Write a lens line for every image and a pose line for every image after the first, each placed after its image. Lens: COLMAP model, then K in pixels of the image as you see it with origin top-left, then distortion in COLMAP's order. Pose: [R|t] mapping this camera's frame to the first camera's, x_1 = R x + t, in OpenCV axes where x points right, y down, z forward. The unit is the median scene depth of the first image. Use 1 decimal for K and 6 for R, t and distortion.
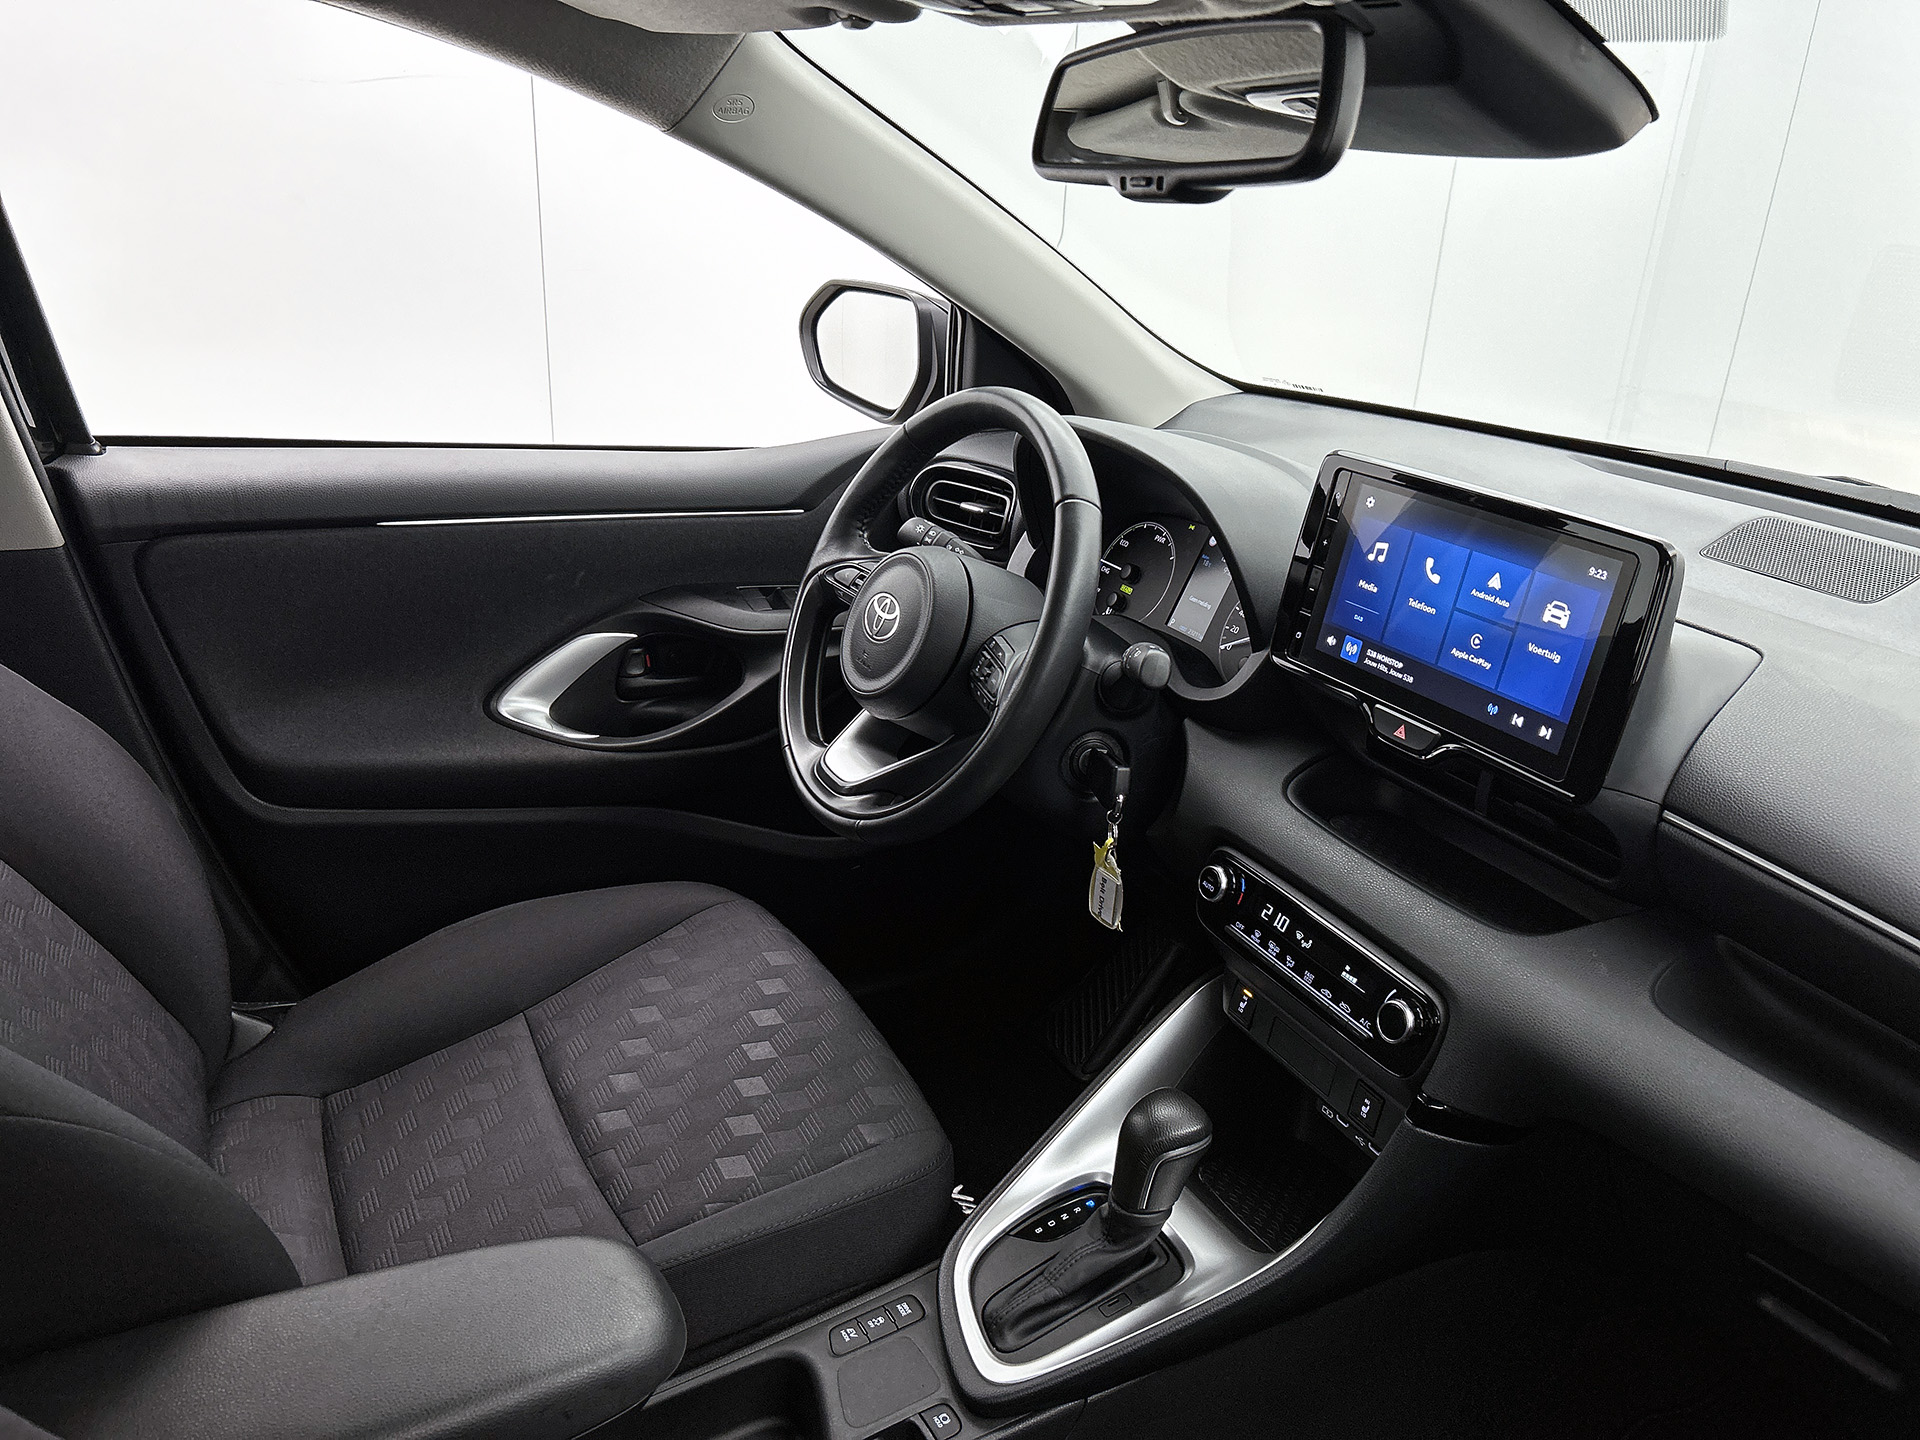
lens RADIAL K [[1449.8, 0, 963.7], [0, 1449.8, 731.0], [0, 0, 1]] dist [0.077638, -0.127890]
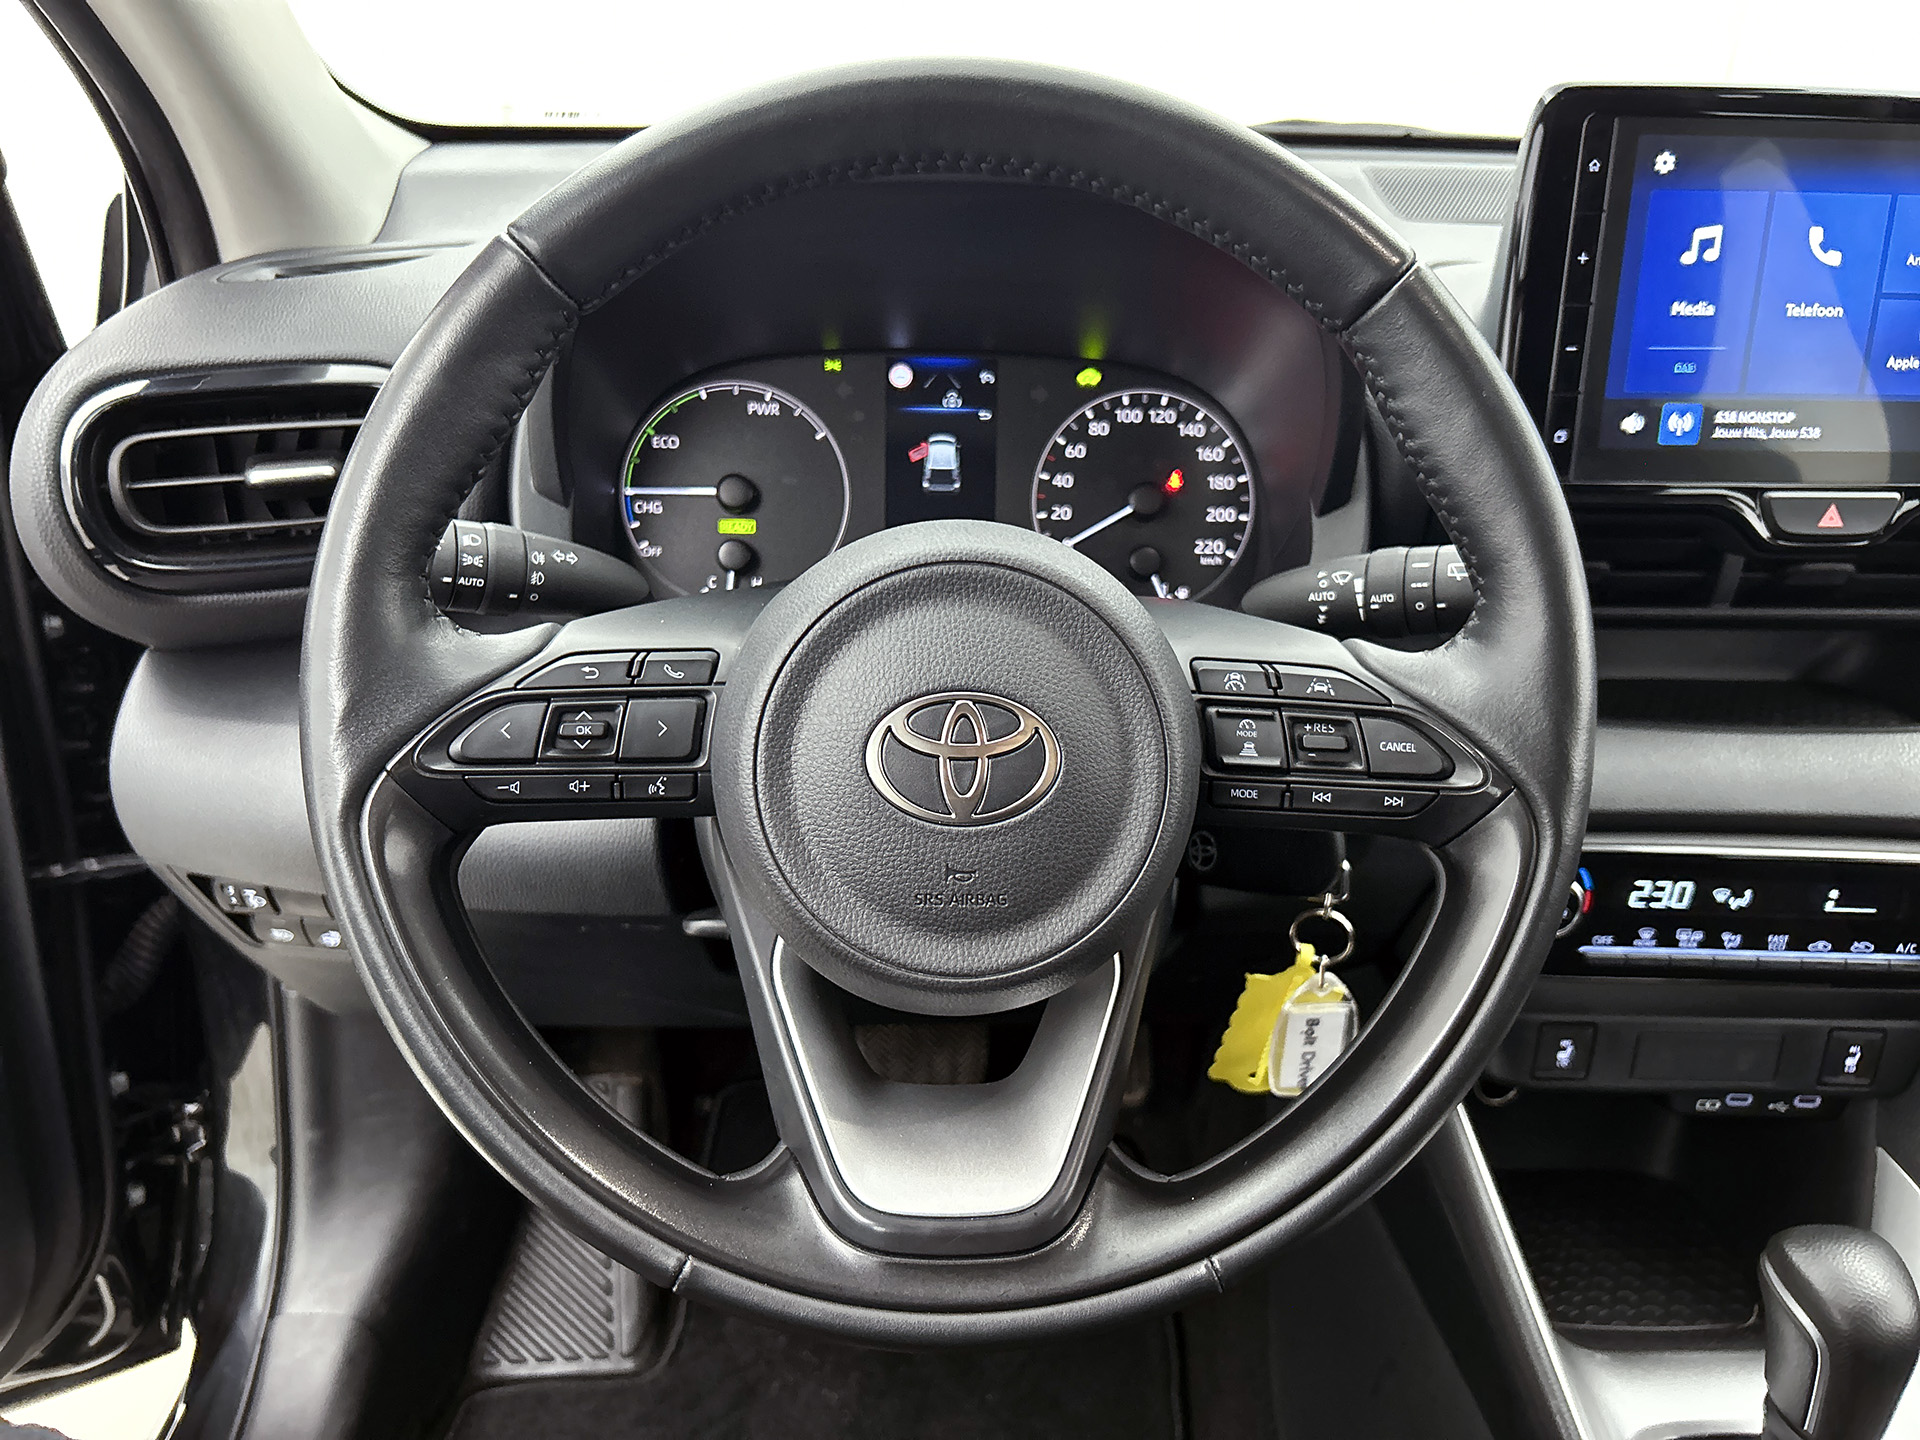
lens RADIAL K [[1449.8, 0, 963.7], [0, 1449.8, 731.0], [0, 0, 1]] dist [0.077638, -0.127890]
pose [[0.451364, -0.432716, 0.780402, -0.373282], [0.337008, 0.892451, 0.299928, -0.218767], [-0.826254, 0.127625, 0.548649, 0.930956]]
